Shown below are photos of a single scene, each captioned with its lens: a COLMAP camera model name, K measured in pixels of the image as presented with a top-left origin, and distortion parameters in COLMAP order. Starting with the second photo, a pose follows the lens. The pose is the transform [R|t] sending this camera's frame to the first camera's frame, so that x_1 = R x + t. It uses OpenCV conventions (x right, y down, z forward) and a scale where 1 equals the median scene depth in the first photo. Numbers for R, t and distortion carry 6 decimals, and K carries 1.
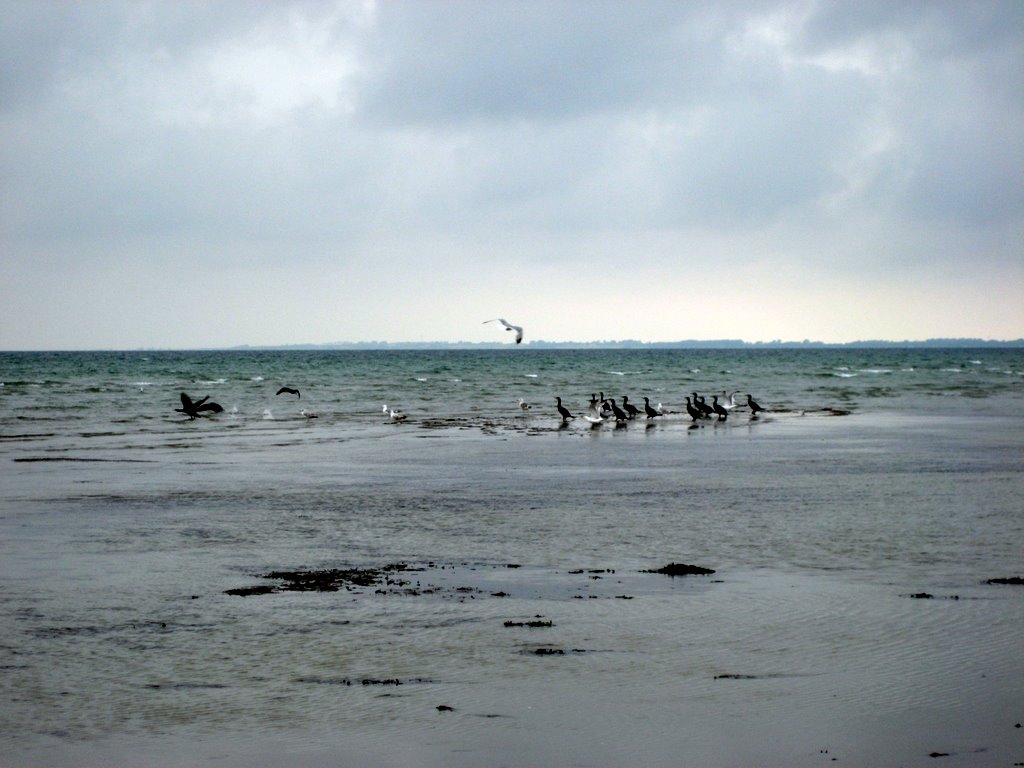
lens RADIAL K [[3373.4, 0, 512.0], [0, 3373.4, 384.0], [0, 0, 1]] dist [0.081737, 2.549100]
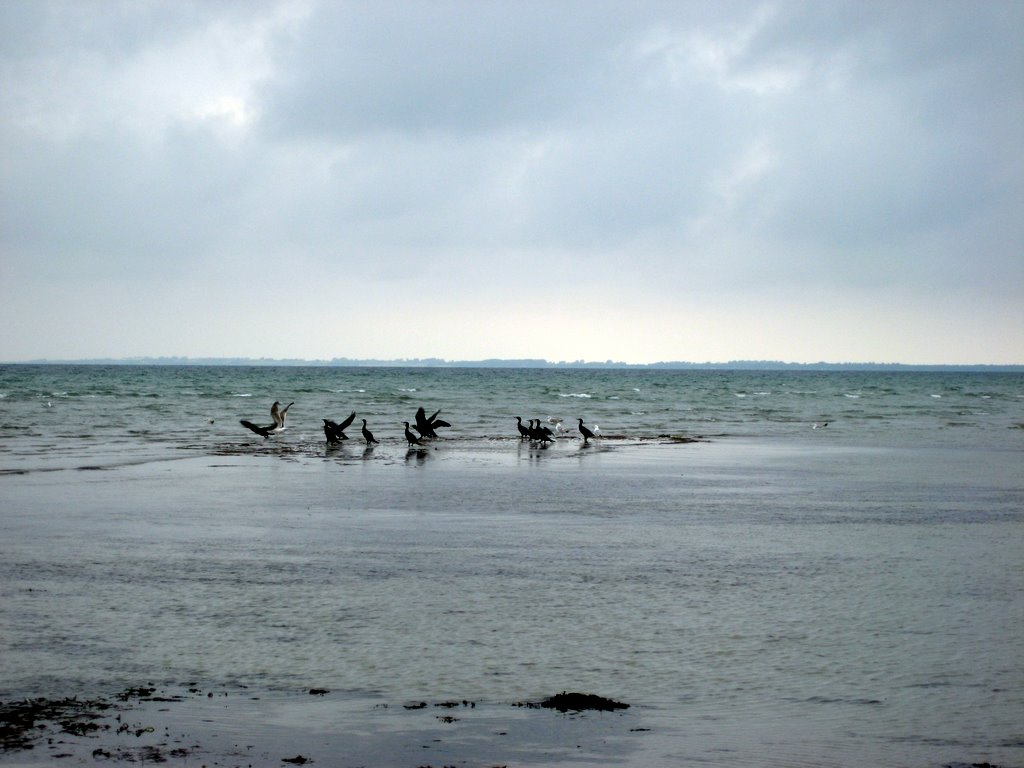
lens RADIAL K [[3373.4, 0, 512.0], [0, 3373.4, 384.0], [0, 0, 1]] dist [0.081737, 2.549100]
pose [[0.998216, 0.011300, 0.058634, -0.001185], [-0.010983, 0.999923, -0.005734, -0.002379], [-0.058694, 0.005080, 0.998263, 0.335563]]
